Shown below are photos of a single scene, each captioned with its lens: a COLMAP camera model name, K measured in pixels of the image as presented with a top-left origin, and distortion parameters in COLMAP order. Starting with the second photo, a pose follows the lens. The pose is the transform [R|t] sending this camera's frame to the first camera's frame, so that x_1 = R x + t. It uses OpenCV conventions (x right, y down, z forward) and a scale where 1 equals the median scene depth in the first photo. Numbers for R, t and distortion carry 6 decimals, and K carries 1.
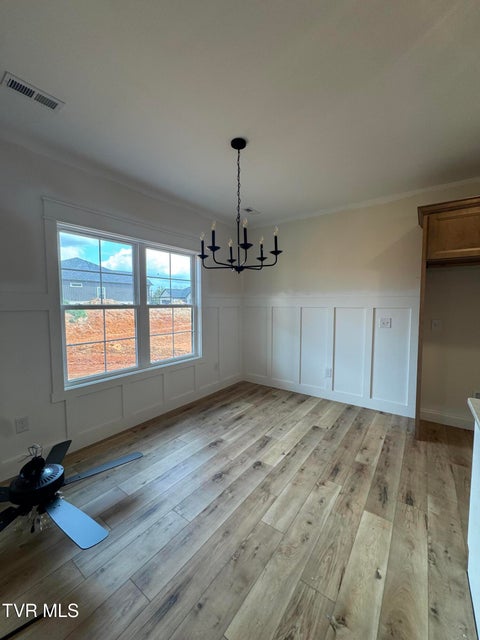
lens RADIAL K [[256.5, 0, 241.4], [0, 256.5, 320.5], [0, 0, 1]] dist [-0.003310, 0.000137]
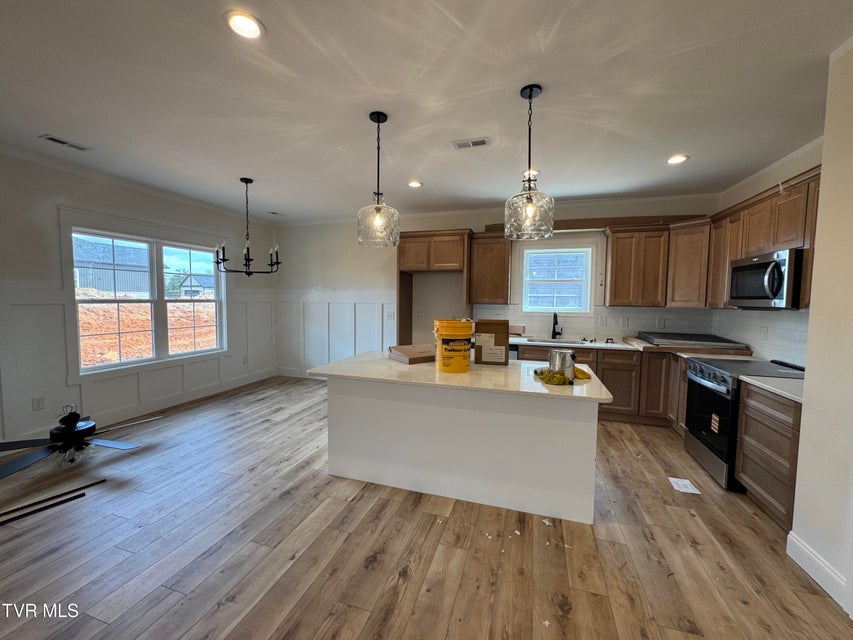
lens RADIAL K [[341.8, 0, 428.0], [0, 341.8, 320.0], [0, 0, 1]] dist [-0.003310, 0.000137]
pose [[0.949647, -0.009096, 0.313189, 0.258449], [0.009355, 0.999956, 0.000676, 0.038574], [-0.313181, 0.002288, 0.949691, -0.788835]]
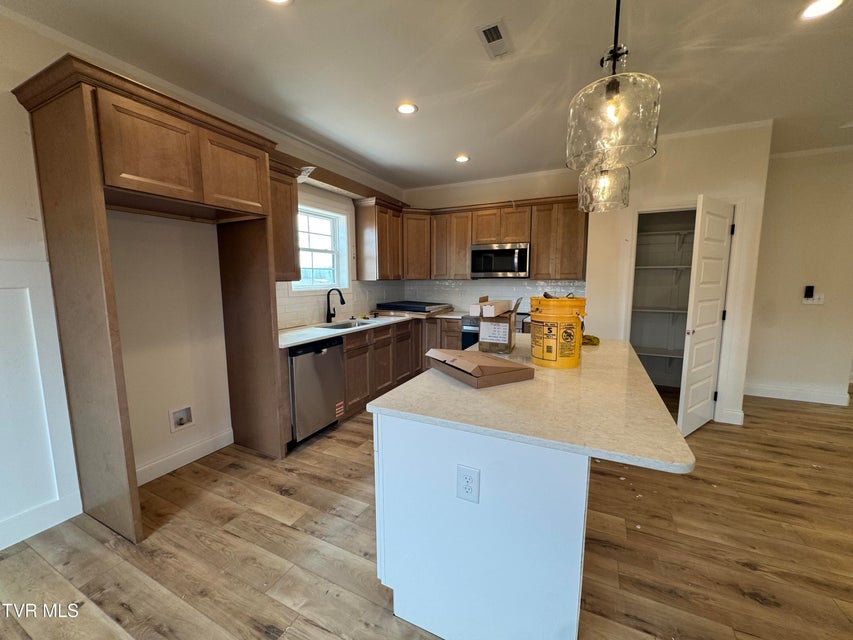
lens RADIAL K [[341.8, 0, 426.1], [0, 341.8, 317.5], [0, 0, 1]] dist [-0.003310, 0.000137]
pose [[-0.171108, -0.110211, 0.979069, -0.032349], [0.068416, 0.989996, 0.123398, -0.024730], [-0.982874, 0.088099, -0.161856, 0.491256]]
